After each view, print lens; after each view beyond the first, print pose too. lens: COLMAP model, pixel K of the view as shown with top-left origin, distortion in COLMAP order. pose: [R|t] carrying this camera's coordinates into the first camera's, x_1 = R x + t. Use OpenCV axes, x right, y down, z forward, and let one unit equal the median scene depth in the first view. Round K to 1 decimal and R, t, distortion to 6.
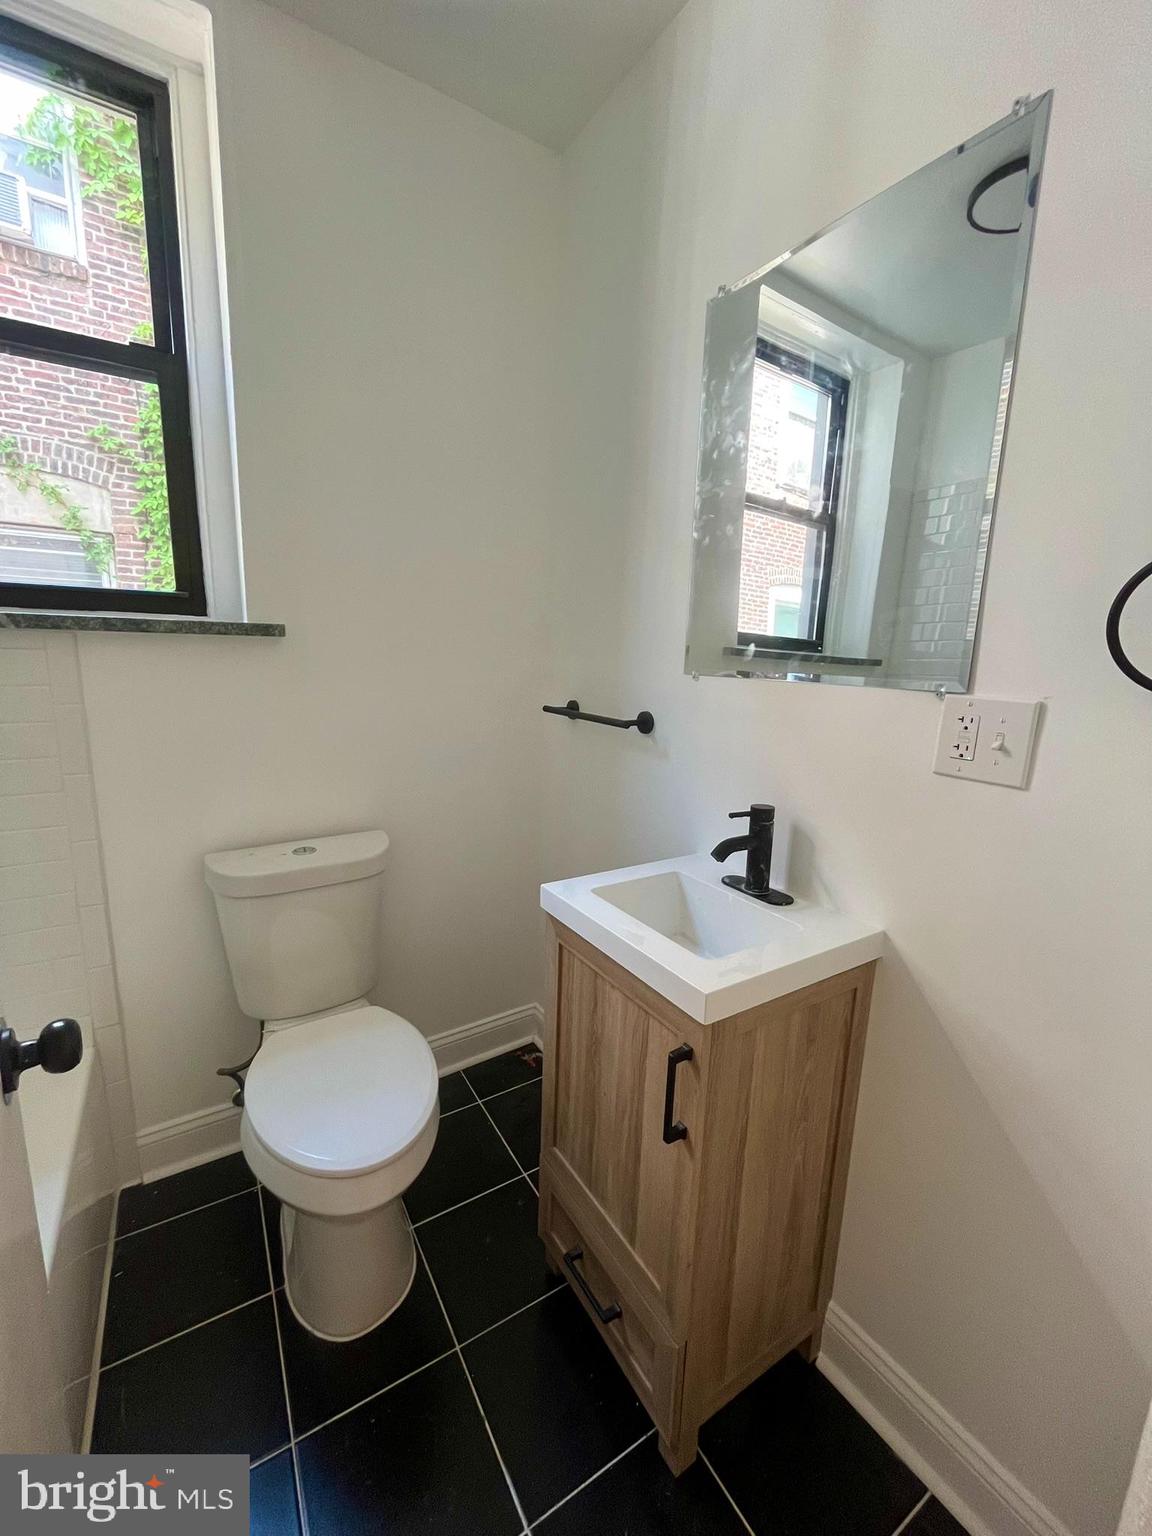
lens RADIAL K [[628.3, 0, 576.0], [0, 628.3, 768.0], [0, 0, 1]] dist [-0.003147, -0.000167]
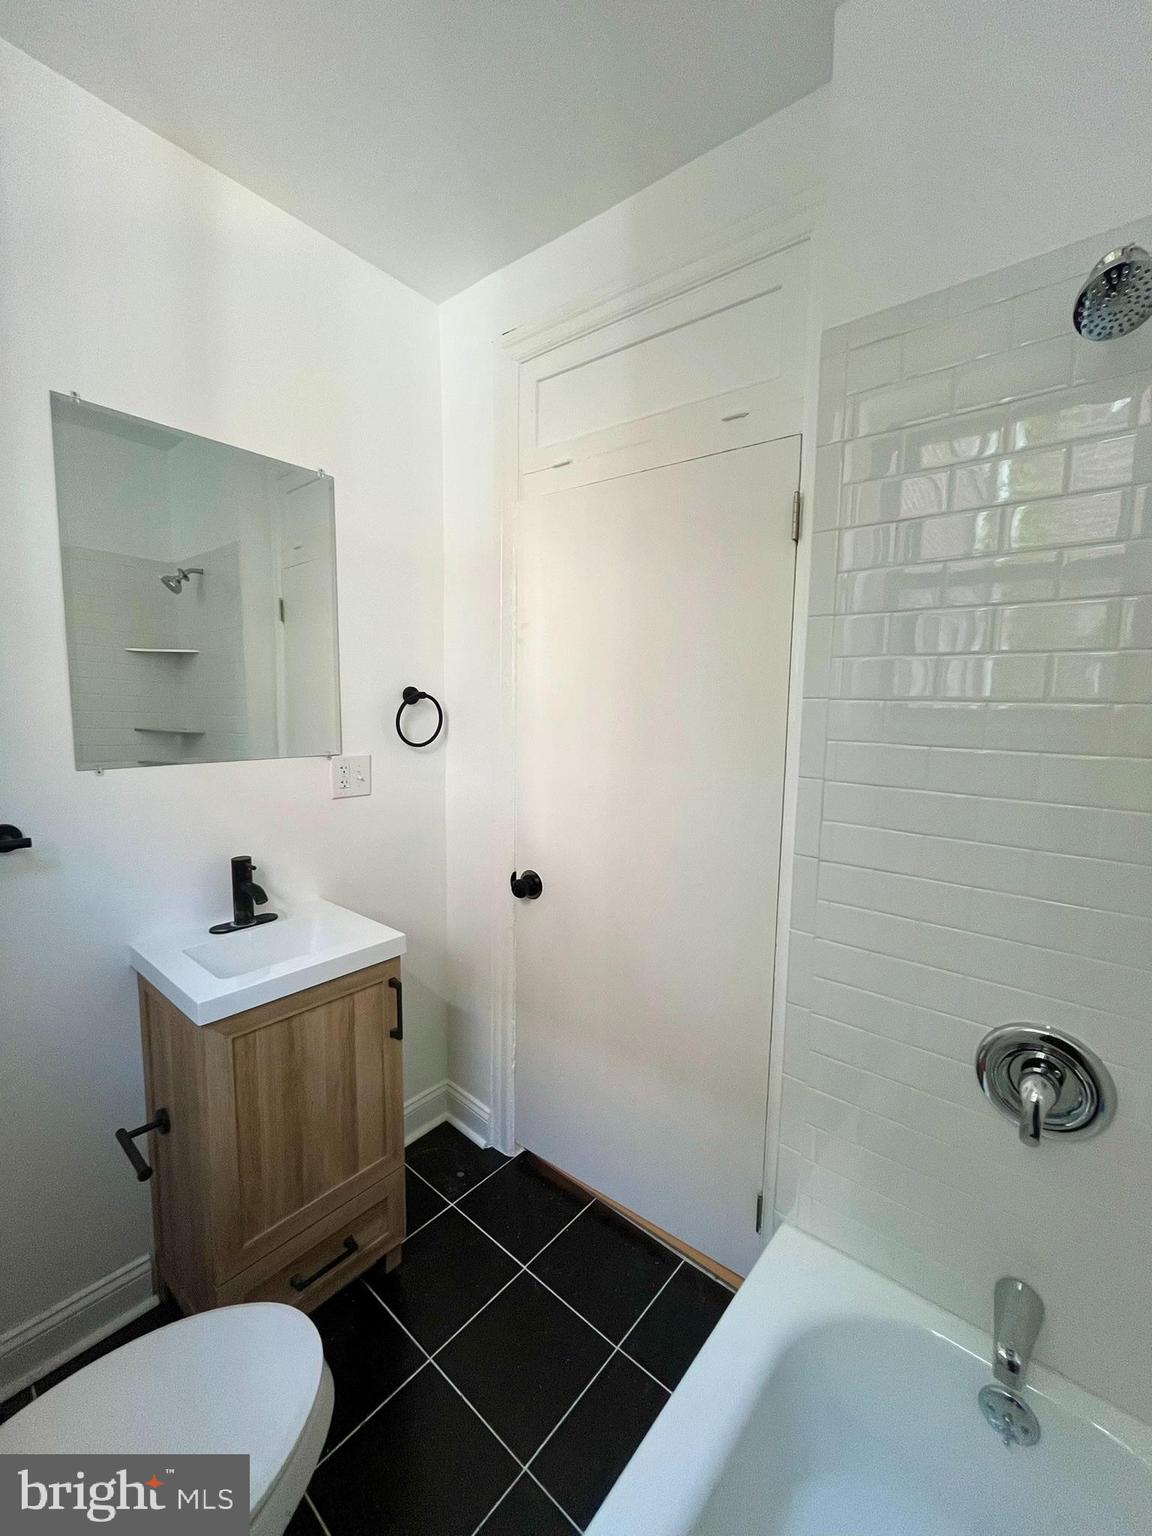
lens RADIAL K [[628.3, 0, 576.0], [0, 628.3, 768.0], [0, 0, 1]] dist [-0.003147, -0.000167]
pose [[-0.309740, -0.136251, 0.941008, -1.268350], [0.148482, 0.970606, 0.189410, -0.299836], [-0.939156, 0.198391, -0.280405, 0.772509]]
